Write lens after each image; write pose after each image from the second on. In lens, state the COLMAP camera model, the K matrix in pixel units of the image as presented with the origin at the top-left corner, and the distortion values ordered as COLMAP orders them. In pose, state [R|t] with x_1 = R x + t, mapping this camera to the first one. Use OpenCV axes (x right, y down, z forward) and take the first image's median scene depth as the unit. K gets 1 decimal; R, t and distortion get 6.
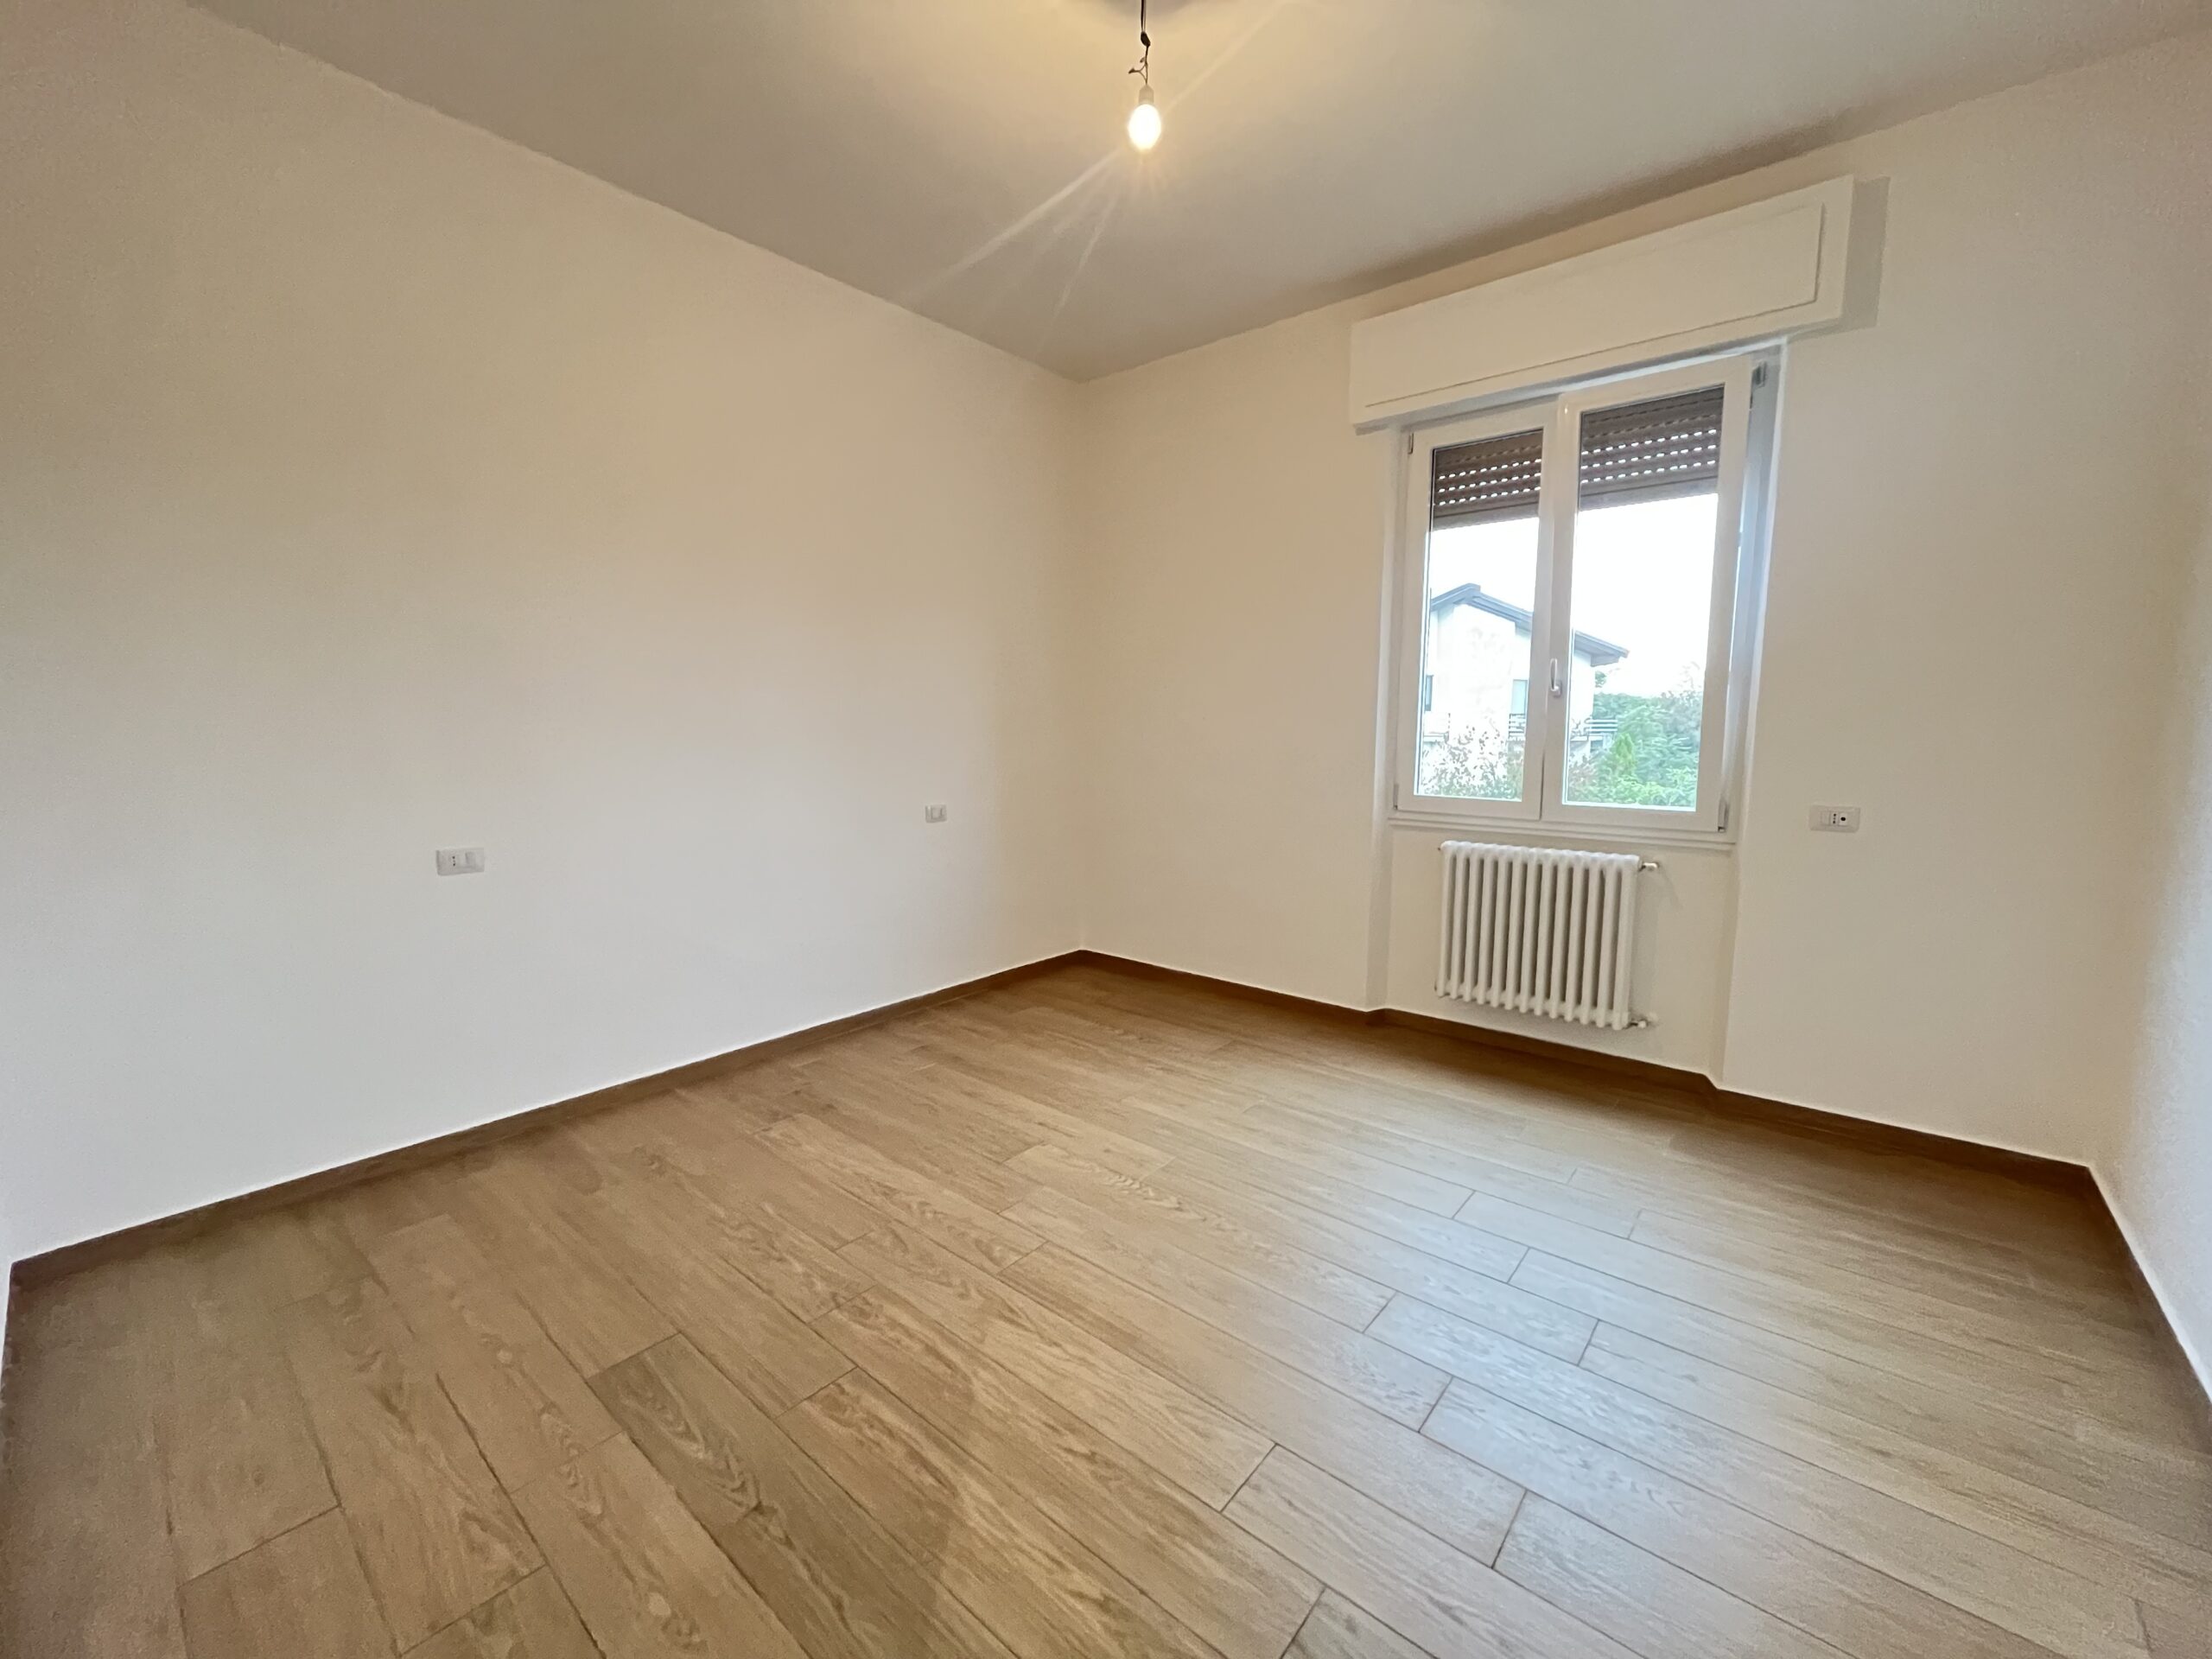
lens RADIAL K [[896.4, 0, 1105.6], [0, 896.4, 834.9], [0, 0, 1]] dist [-0.004012, -0.000041]
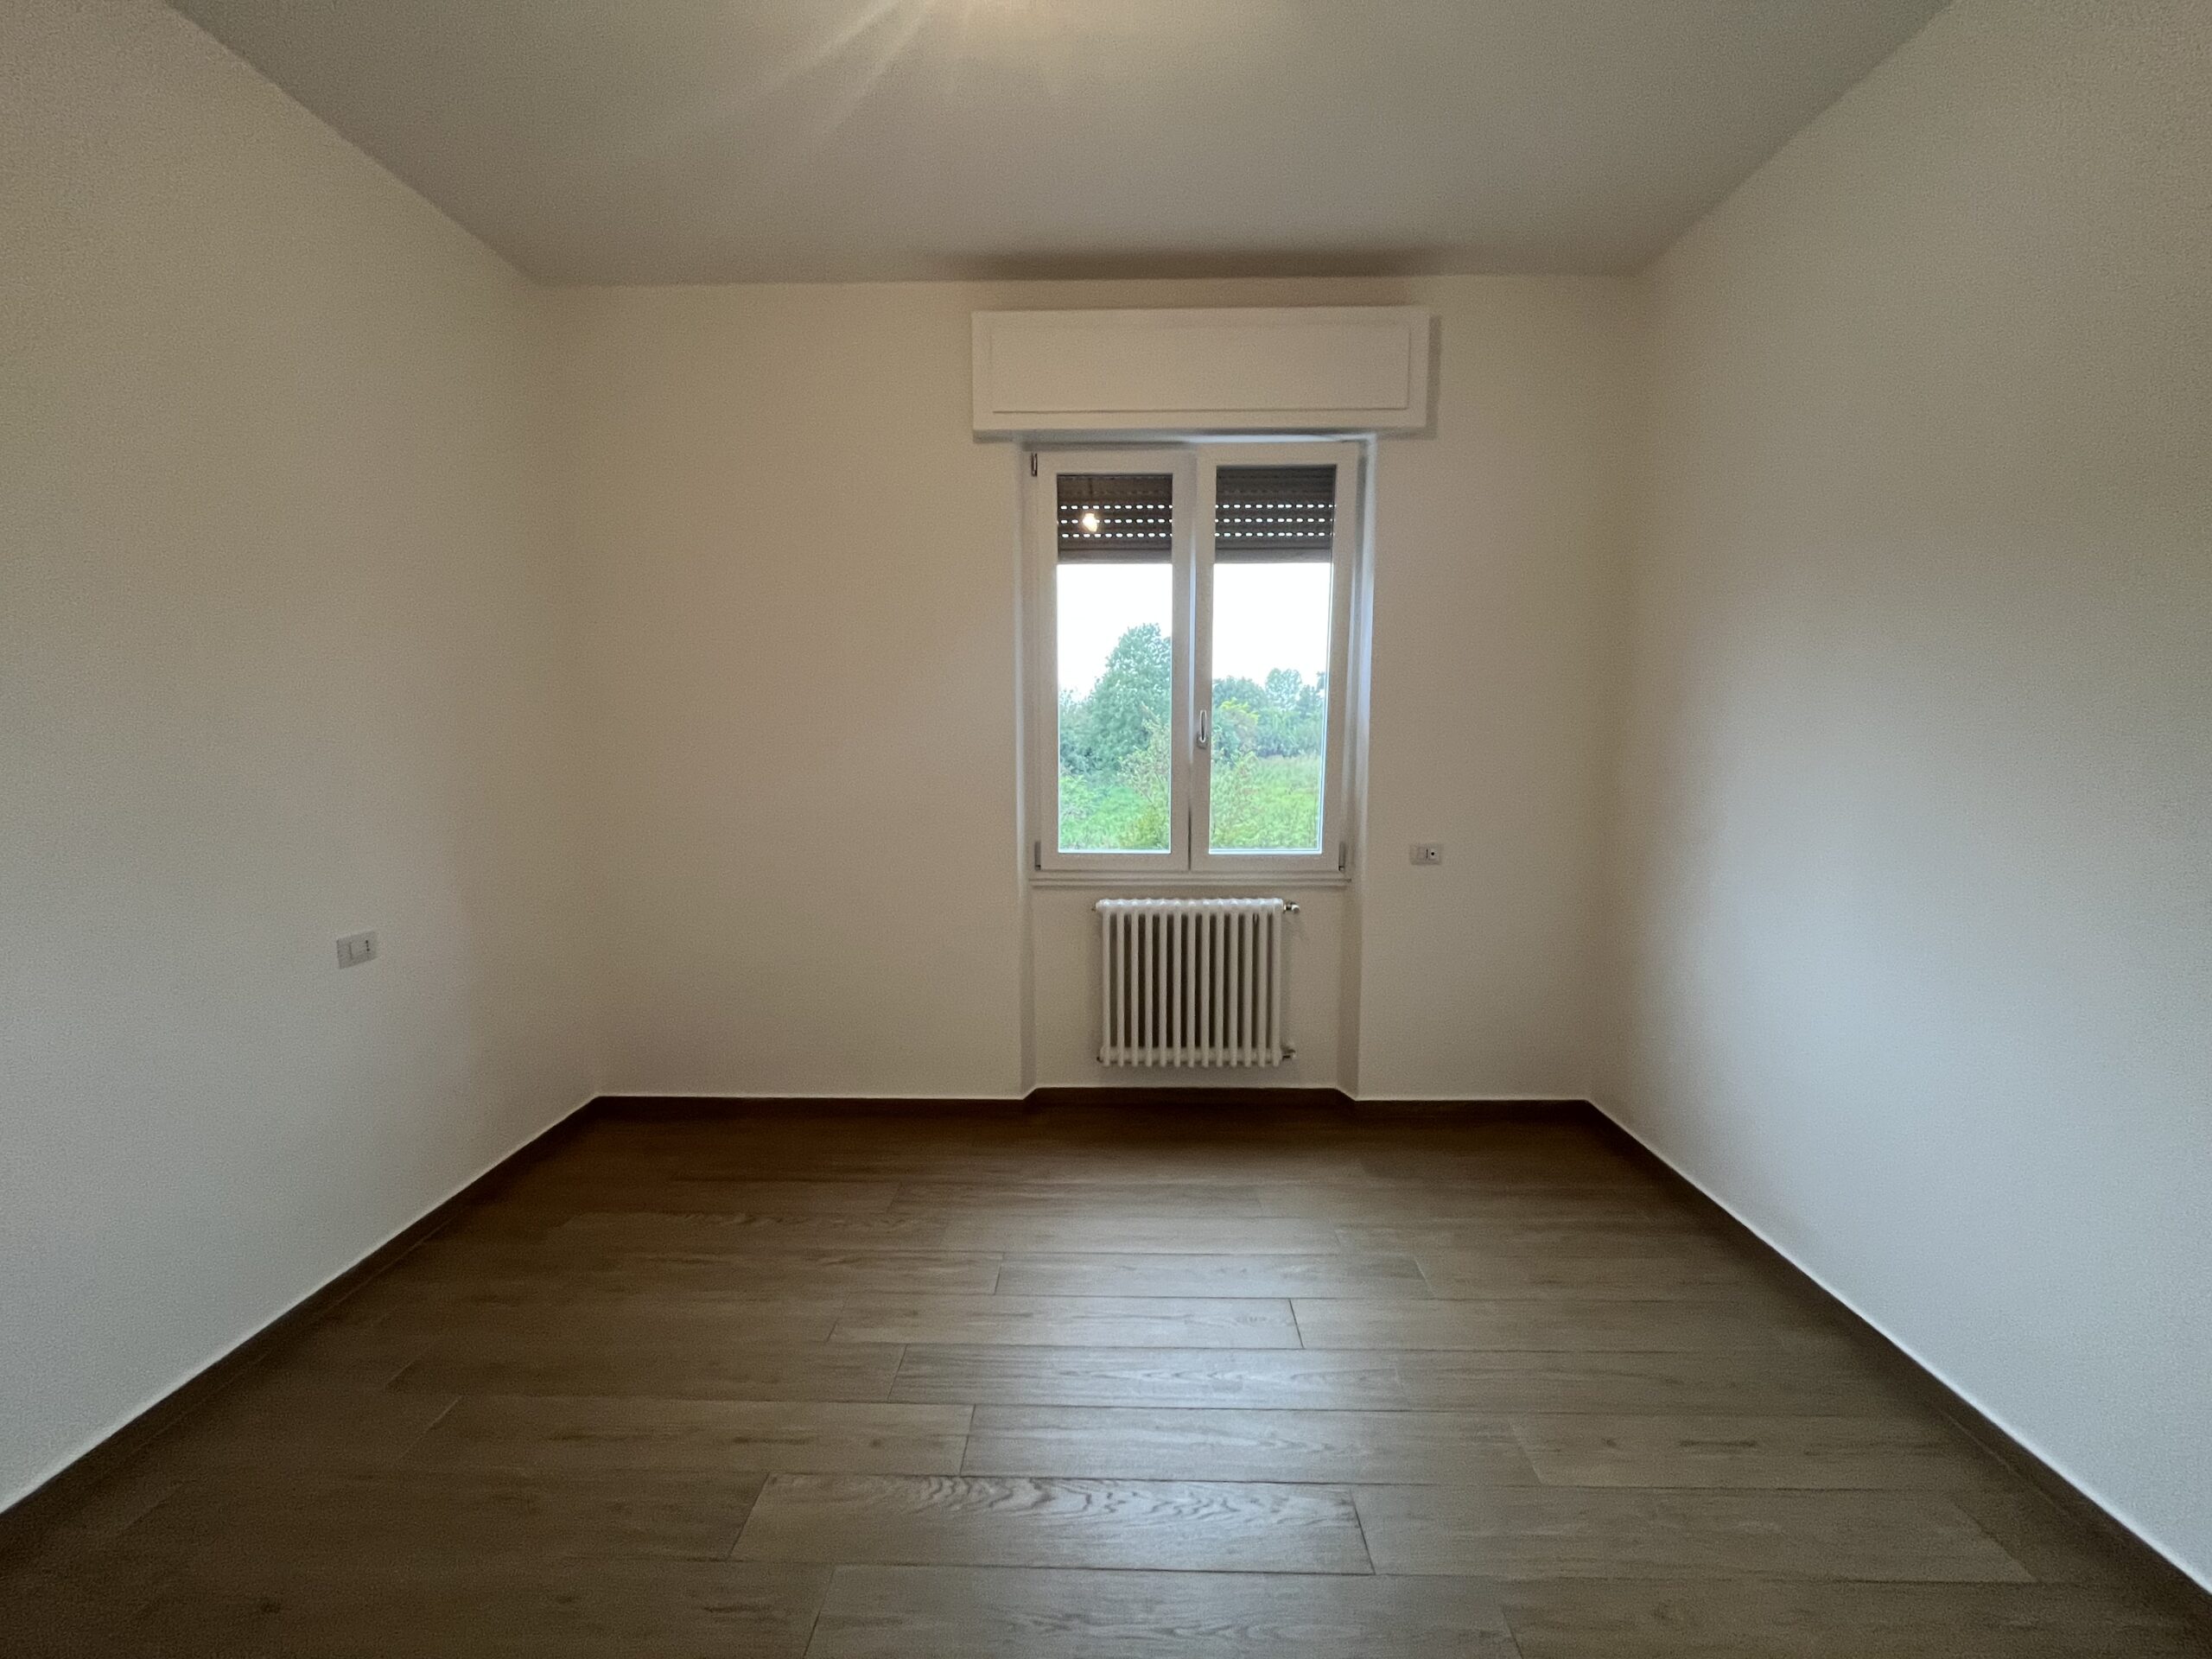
lens RADIAL K [[896.4, 0, 1106.4], [0, 896.4, 831.7], [0, 0, 1]] dist [-0.004012, -0.000041]
pose [[0.776352, -0.074476, 0.625885, -0.237973], [0.081958, 0.996492, 0.016914, -0.097942], [-0.624949, 0.038165, 0.779732, 0.331971]]
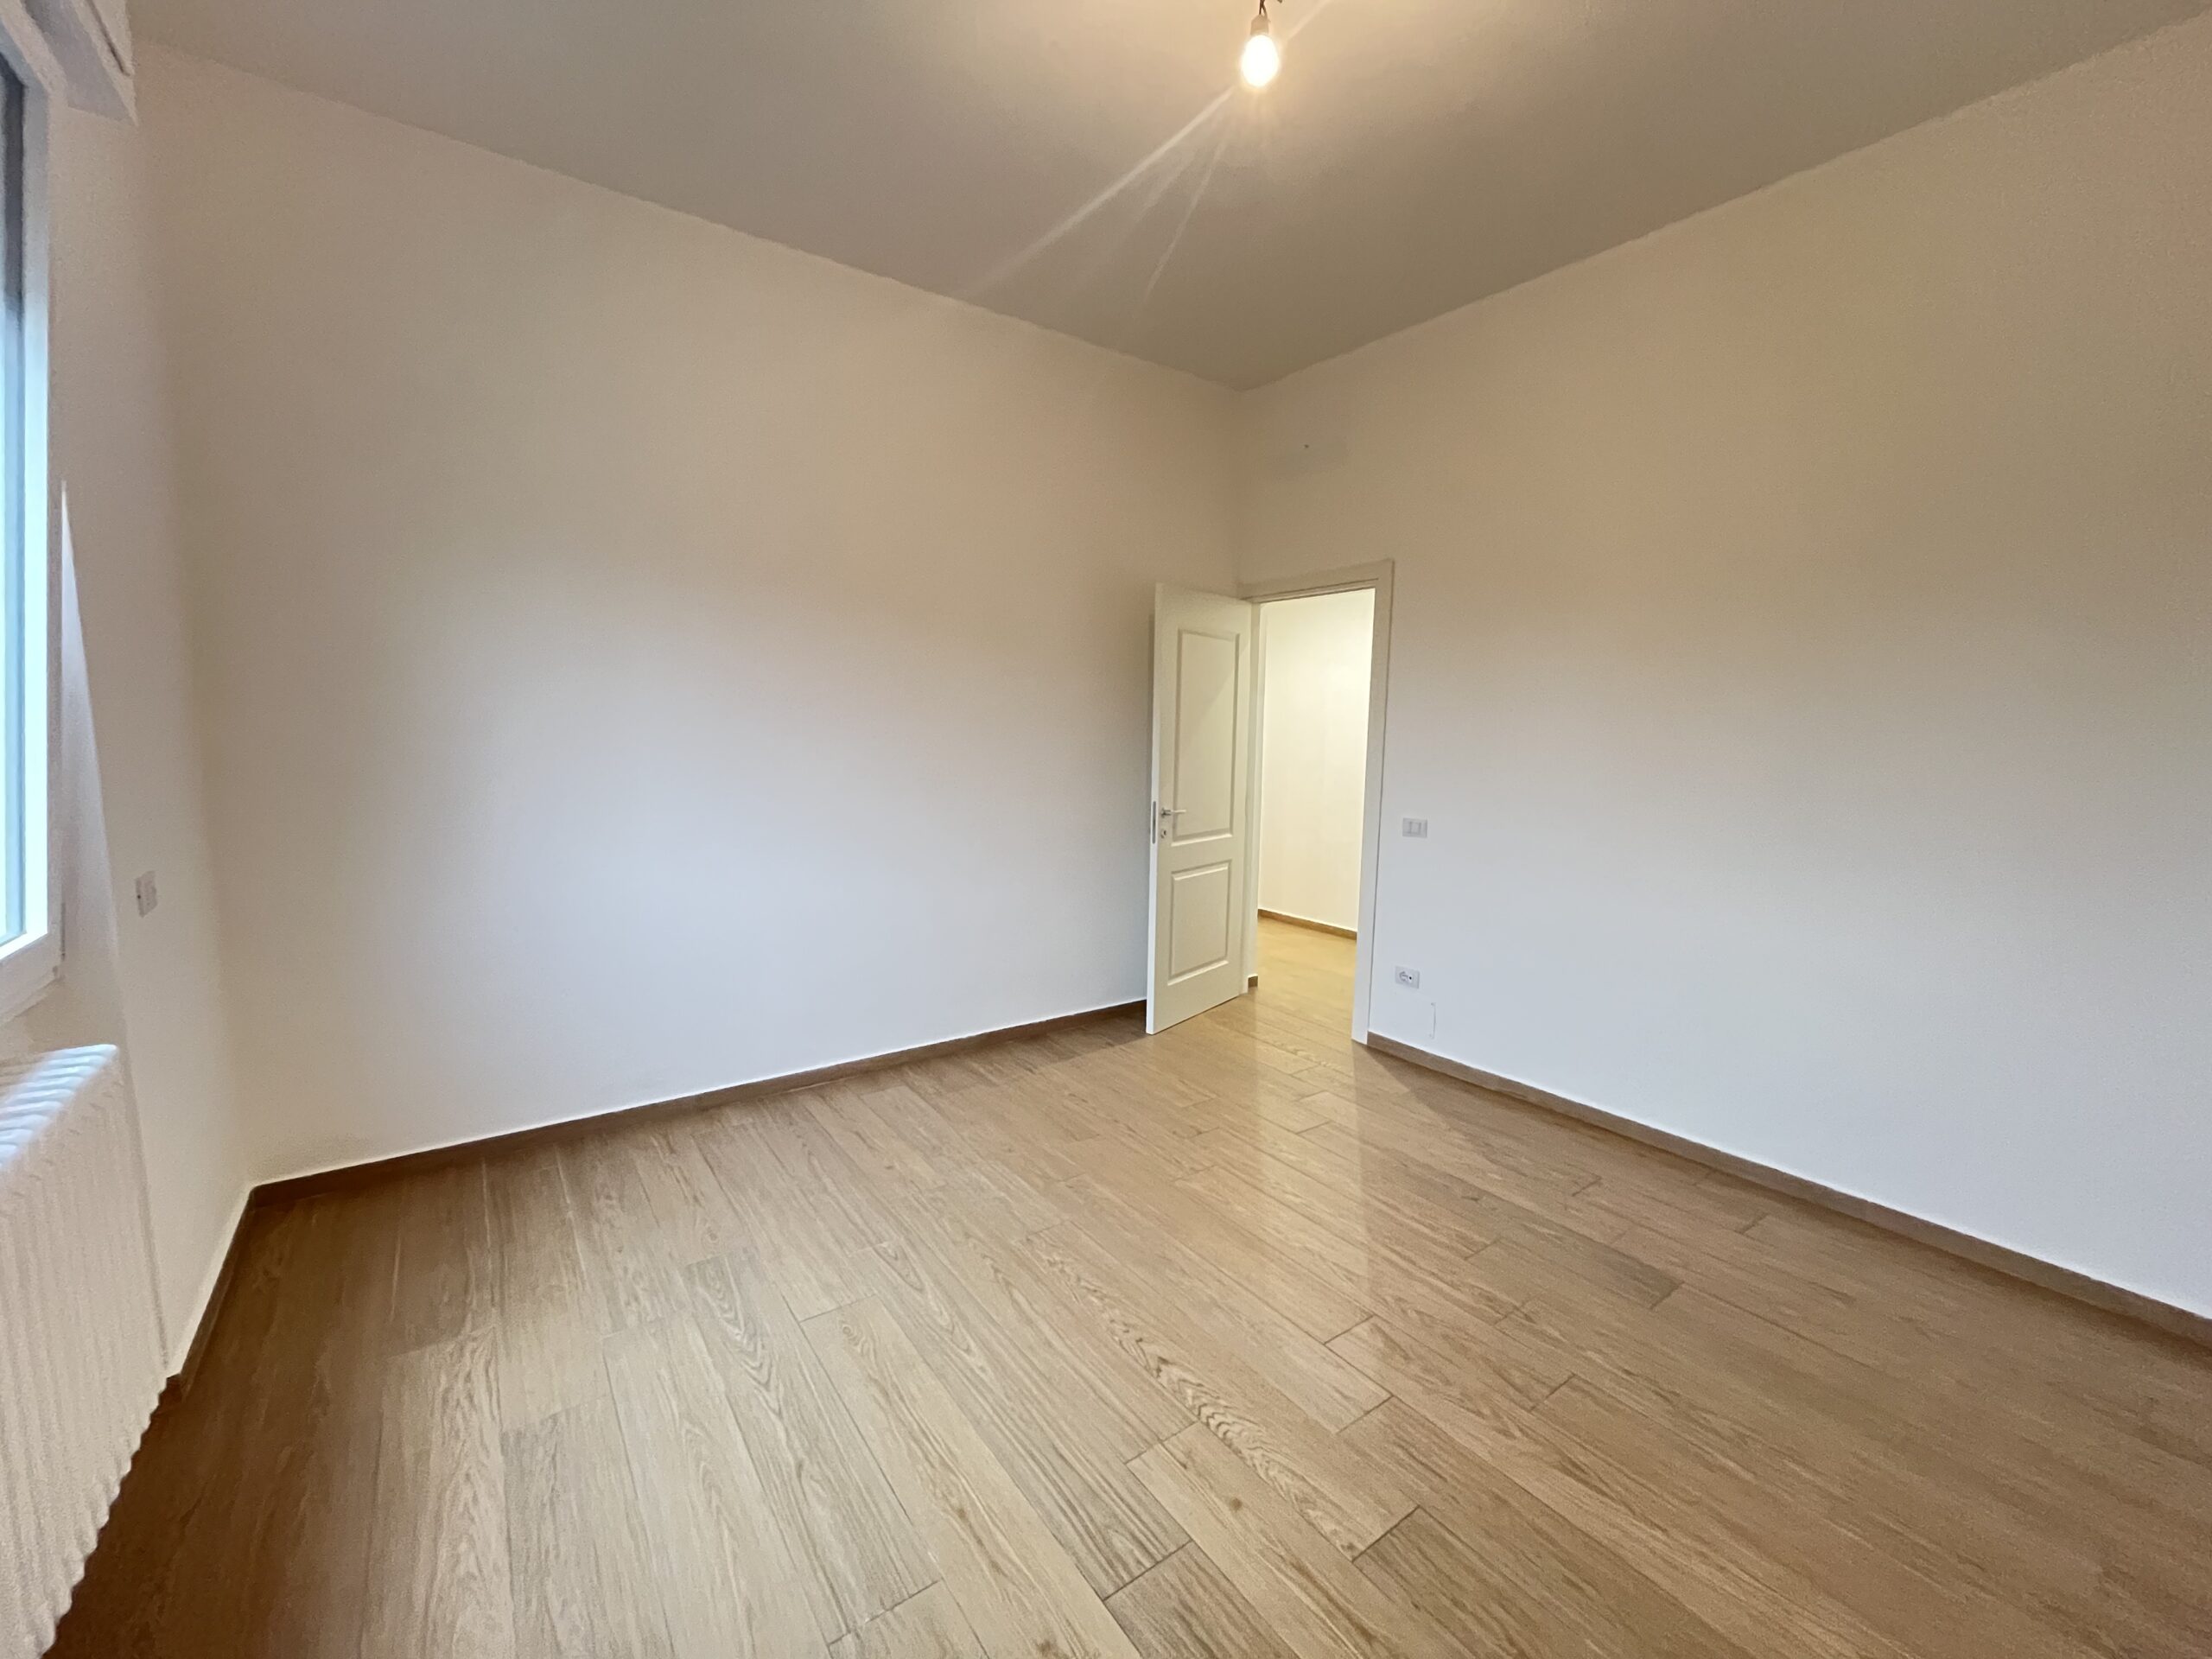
lens RADIAL K [[896.4, 0, 1108.7], [0, 896.4, 818.3], [0, 0, 1]] dist [-0.004012, -0.000041]
pose [[-0.971520, -0.043025, 0.233020, -0.032023], [0.010559, 0.974540, 0.223965, -0.206199], [-0.236723, 0.220047, -0.946331, 1.401116]]
